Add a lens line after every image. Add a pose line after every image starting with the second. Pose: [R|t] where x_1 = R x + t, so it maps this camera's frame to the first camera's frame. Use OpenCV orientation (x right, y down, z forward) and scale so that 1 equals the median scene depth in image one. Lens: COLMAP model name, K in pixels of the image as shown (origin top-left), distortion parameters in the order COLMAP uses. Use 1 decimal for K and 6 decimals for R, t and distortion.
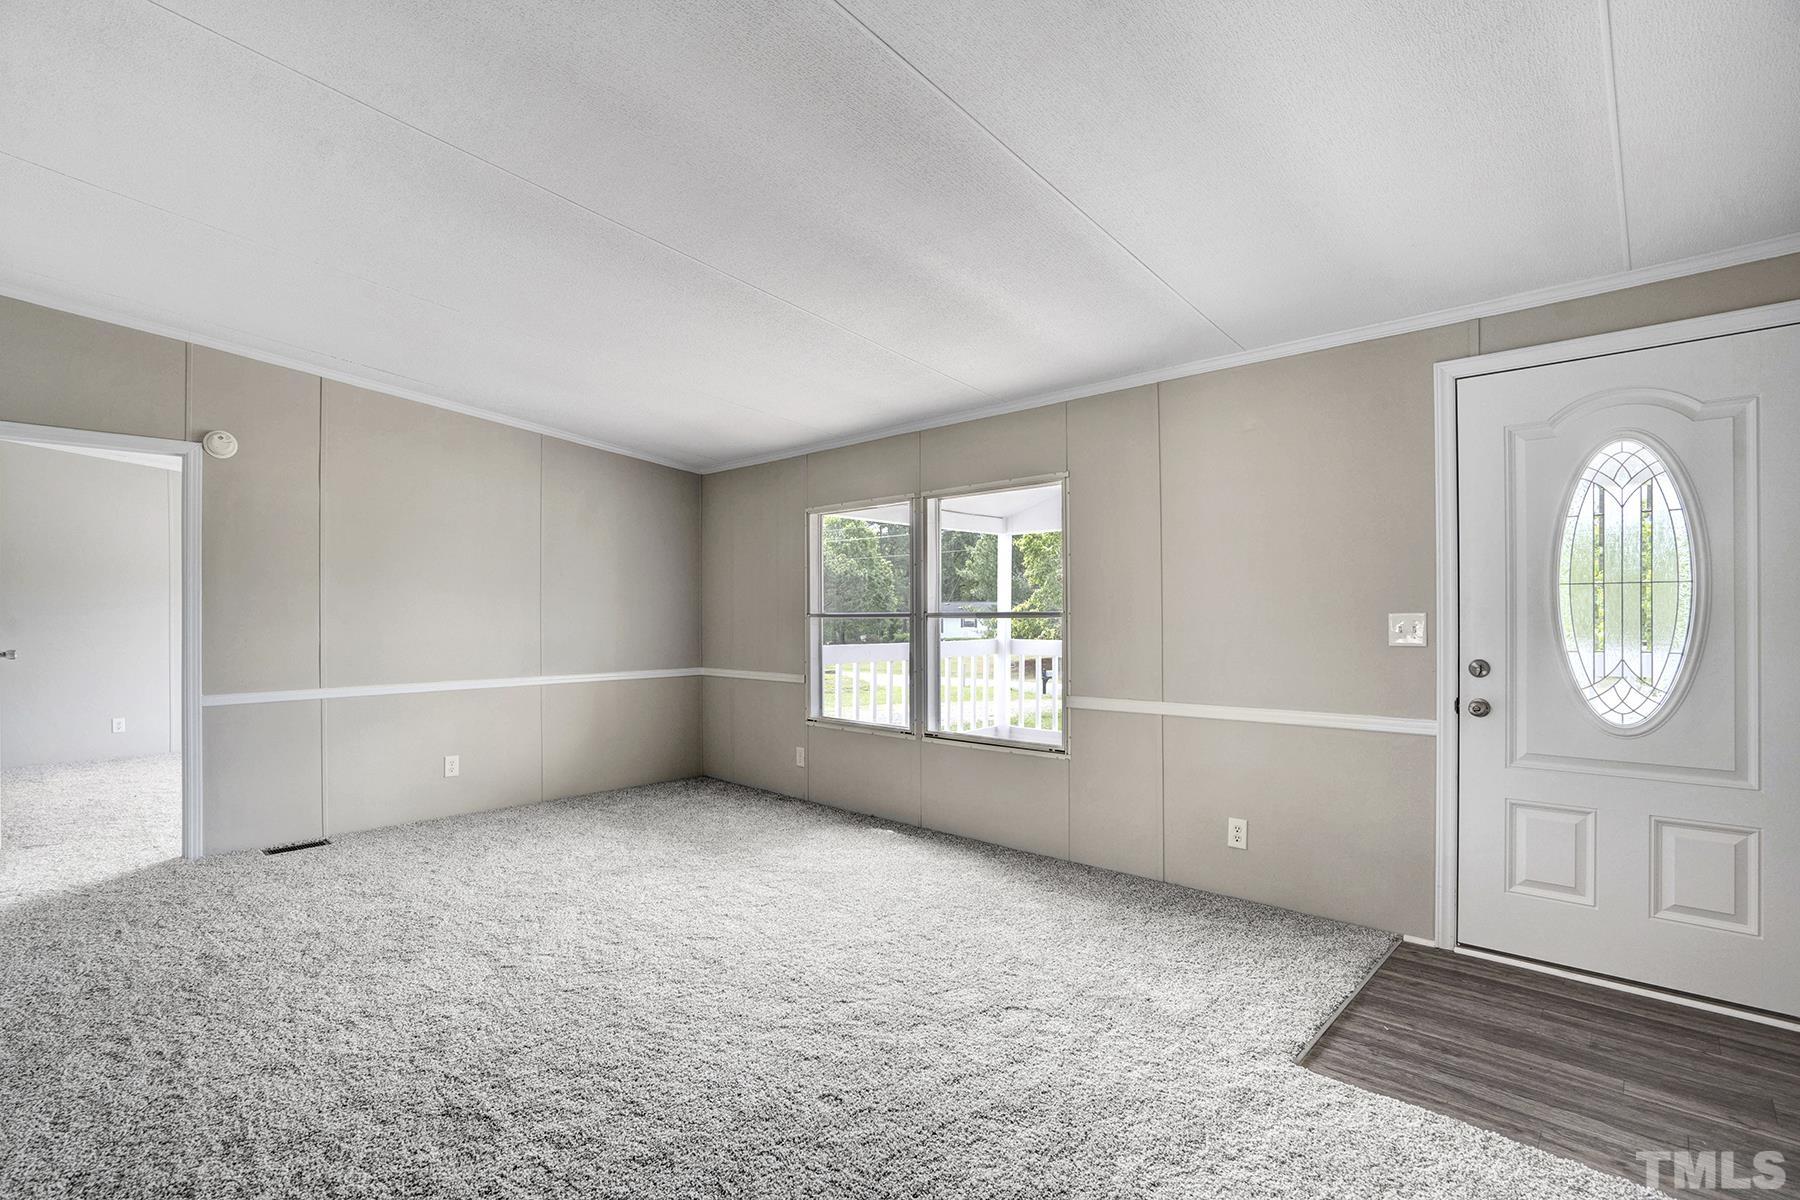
lens RADIAL K [[848.7, 0, 900.0], [0, 848.7, 600.0], [0, 0, 1]] dist [-0.001686, -0.000144]
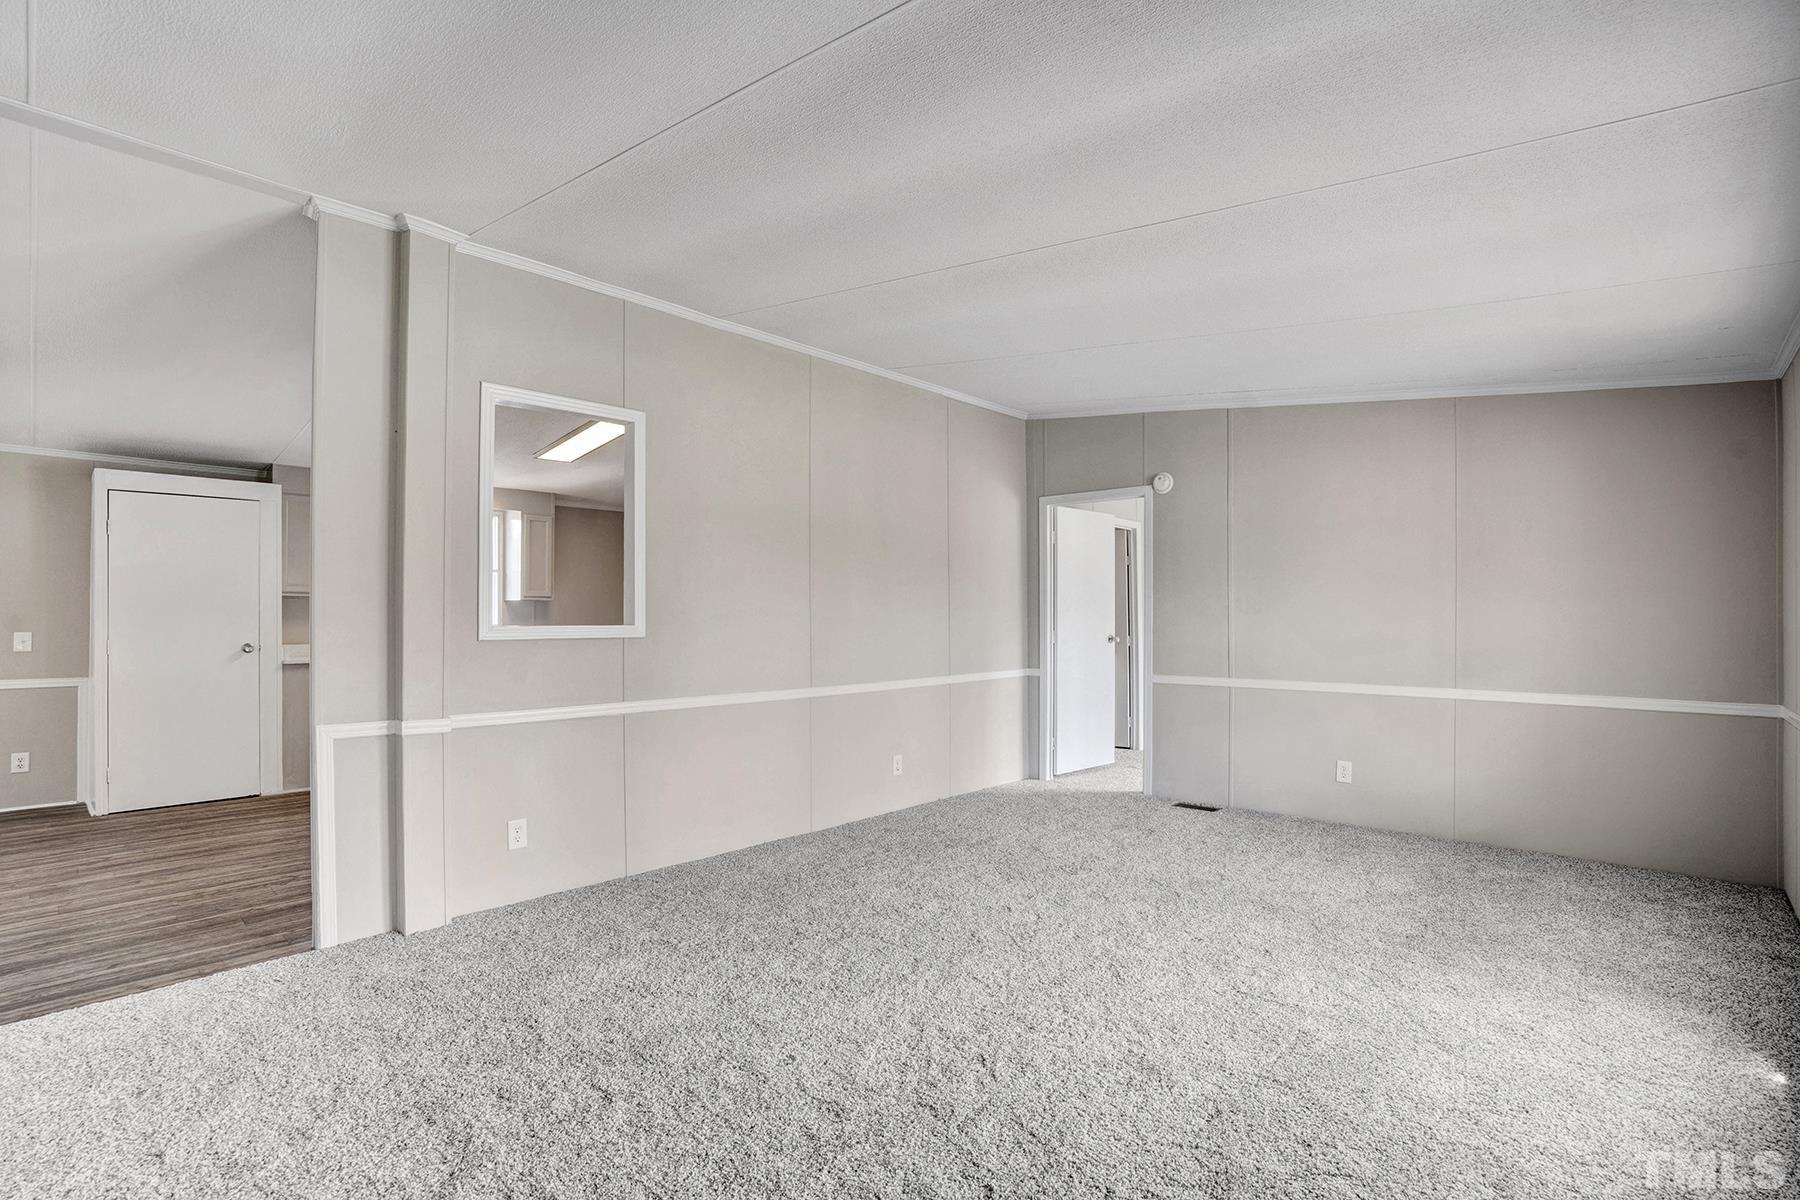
lens RADIAL K [[841.9, 0, 900.3], [0, 841.9, 629.9], [0, 0, 1]] dist [0.000814, 0.000264]
pose [[0.003197, 0.007490, -0.999967, 0.473355], [0.017432, 0.999820, 0.007545, 0.023389], [0.999843, -0.017455, 0.003065, 0.572651]]
